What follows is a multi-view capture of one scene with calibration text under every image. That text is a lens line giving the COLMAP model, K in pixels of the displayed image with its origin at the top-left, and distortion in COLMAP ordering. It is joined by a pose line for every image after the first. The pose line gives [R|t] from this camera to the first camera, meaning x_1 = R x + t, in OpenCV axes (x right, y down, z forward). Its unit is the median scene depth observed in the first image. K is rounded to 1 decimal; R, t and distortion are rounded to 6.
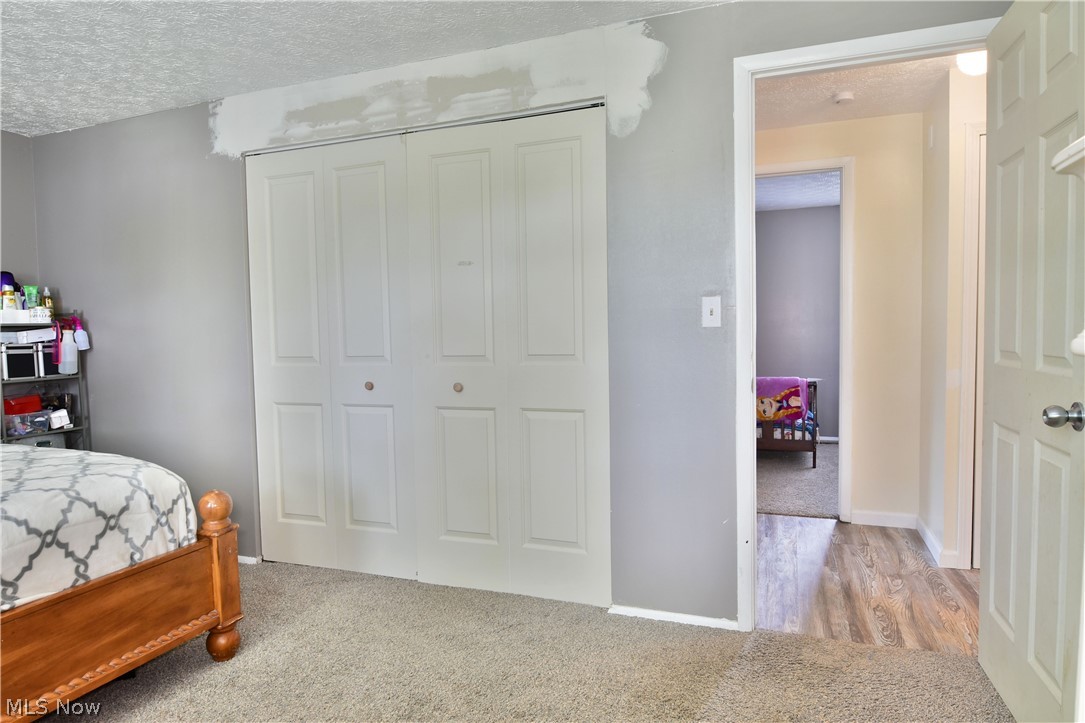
lens RADIAL K [[658.9, 0, 541.6], [0, 658.9, 366.8], [0, 0, 1]] dist [-0.012614, -0.008672]
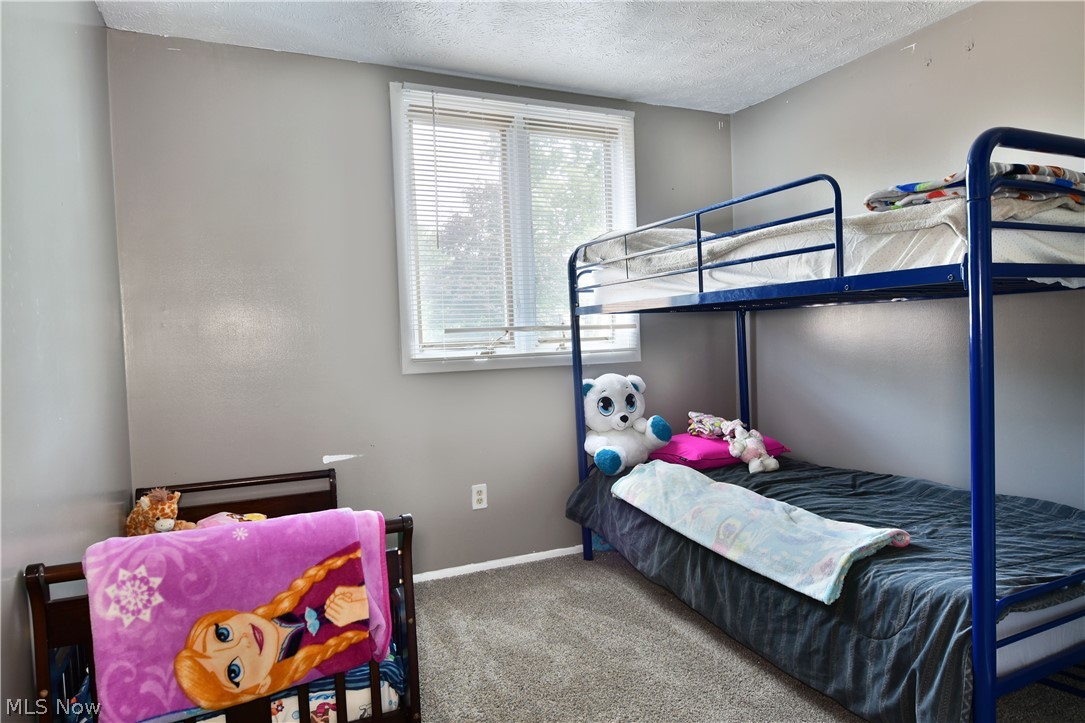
lens RADIAL K [[658.9, 0, 542.1], [0, 658.9, 360.9], [0, 0, 1]] dist [-0.012614, -0.008672]
pose [[0.709631, -0.033617, 0.703771, 0.253809], [0.055497, 0.998425, -0.008268, -0.040462], [-0.702385, 0.044925, 0.710378, 0.743153]]
